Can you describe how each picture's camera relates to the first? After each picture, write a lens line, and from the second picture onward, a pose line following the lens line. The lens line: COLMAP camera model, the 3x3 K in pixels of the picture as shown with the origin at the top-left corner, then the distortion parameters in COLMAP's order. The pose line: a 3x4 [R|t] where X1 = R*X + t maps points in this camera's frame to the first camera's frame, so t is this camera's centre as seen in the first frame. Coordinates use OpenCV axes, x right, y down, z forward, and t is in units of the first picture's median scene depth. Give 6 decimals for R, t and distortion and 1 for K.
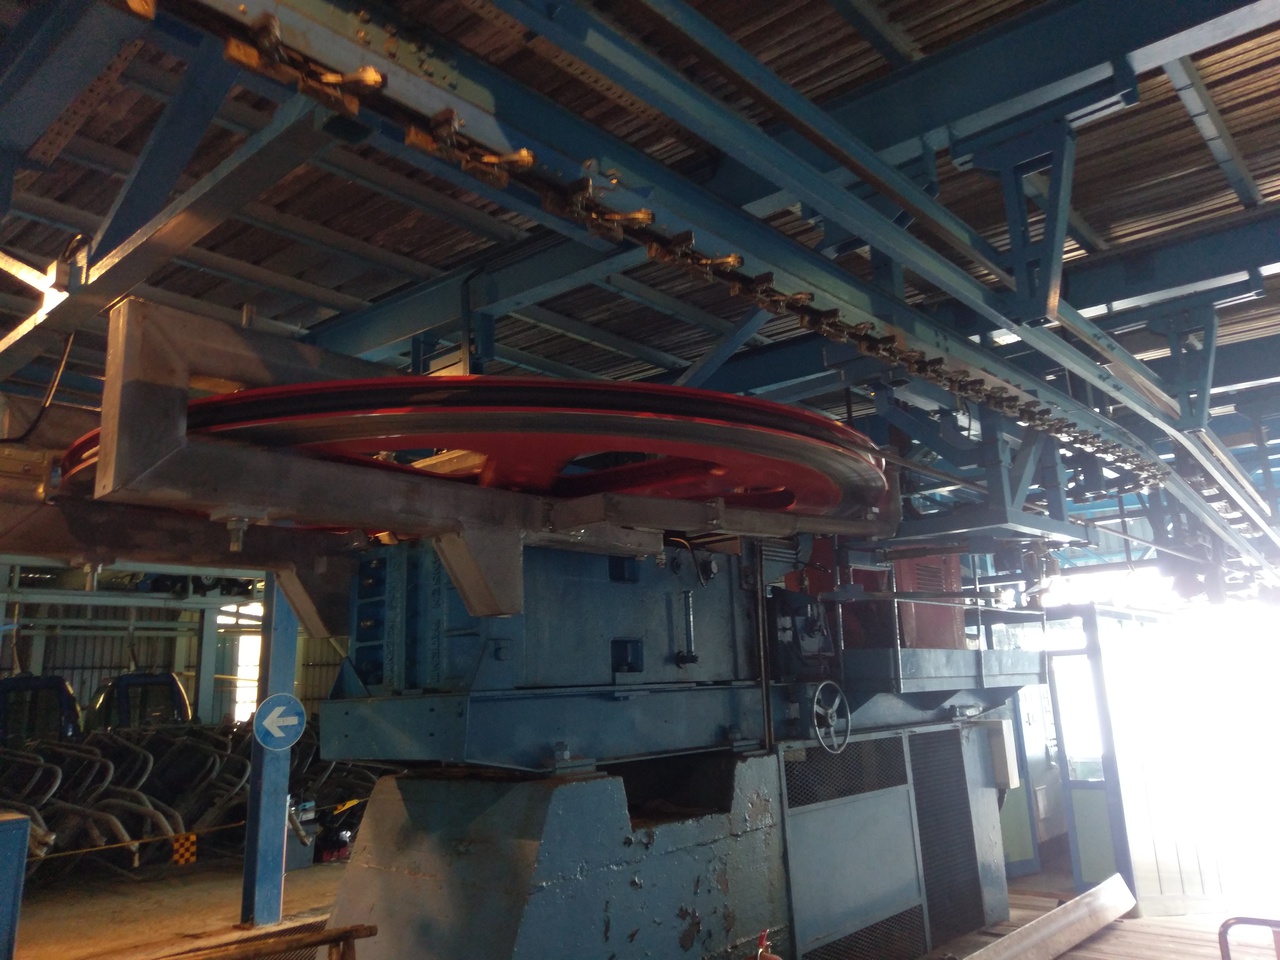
lens RADIAL K [[915.3, 0, 631.4], [0, 915.3, 469.9], [0, 0, 1]] dist [0.073877, -0.115509]
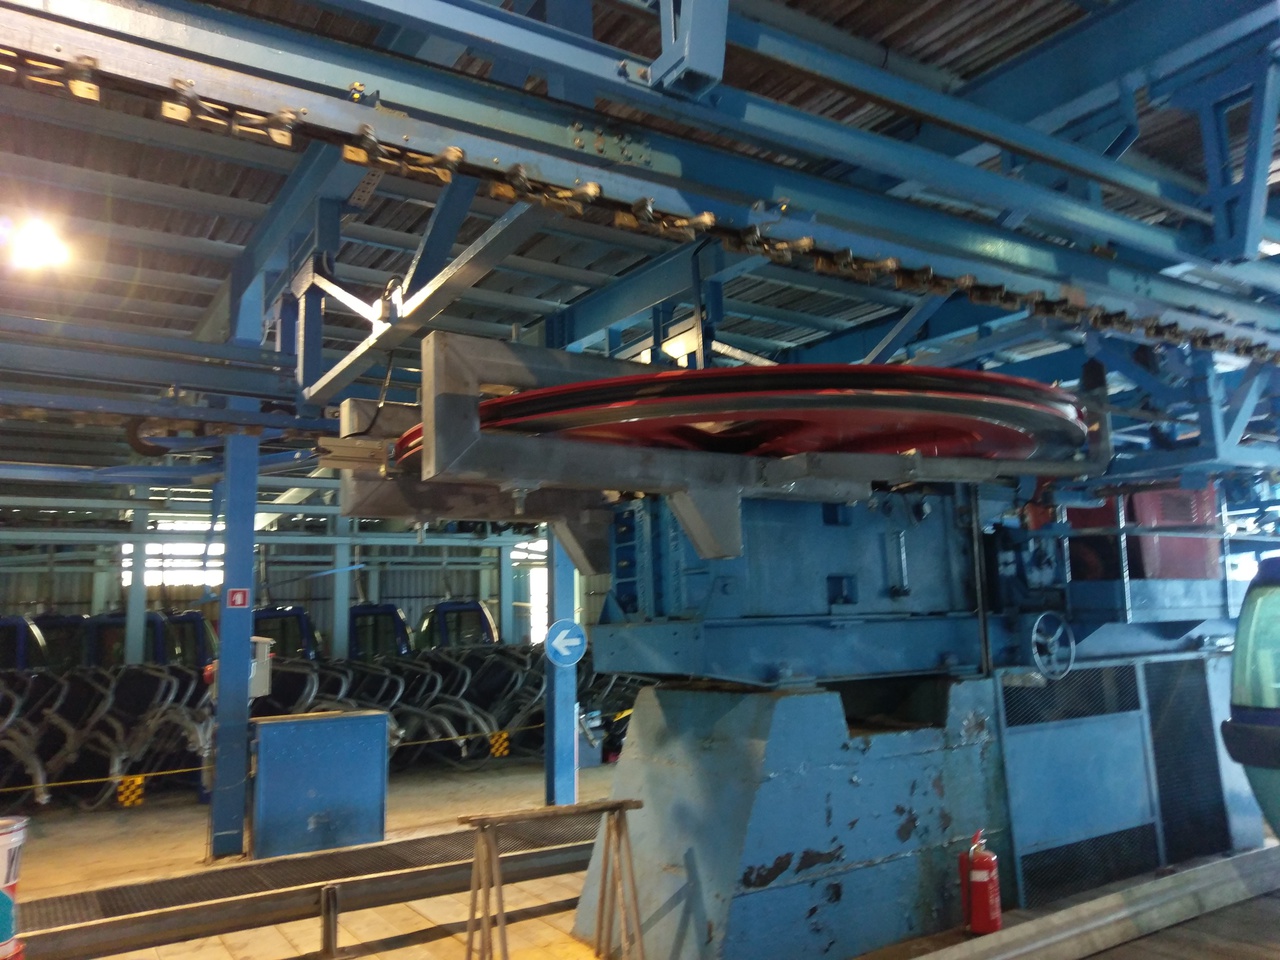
lens RADIAL K [[932.4, 0, 638.8], [0, 932.4, 460.7], [0, 0, 1]] dist [0.085455, -0.122568]
pose [[0.960384, -0.043101, -0.275327, 0.071276], [0.062119, 0.996220, 0.060727, -0.038670], [0.271669, -0.075424, 0.959431, -0.153892]]
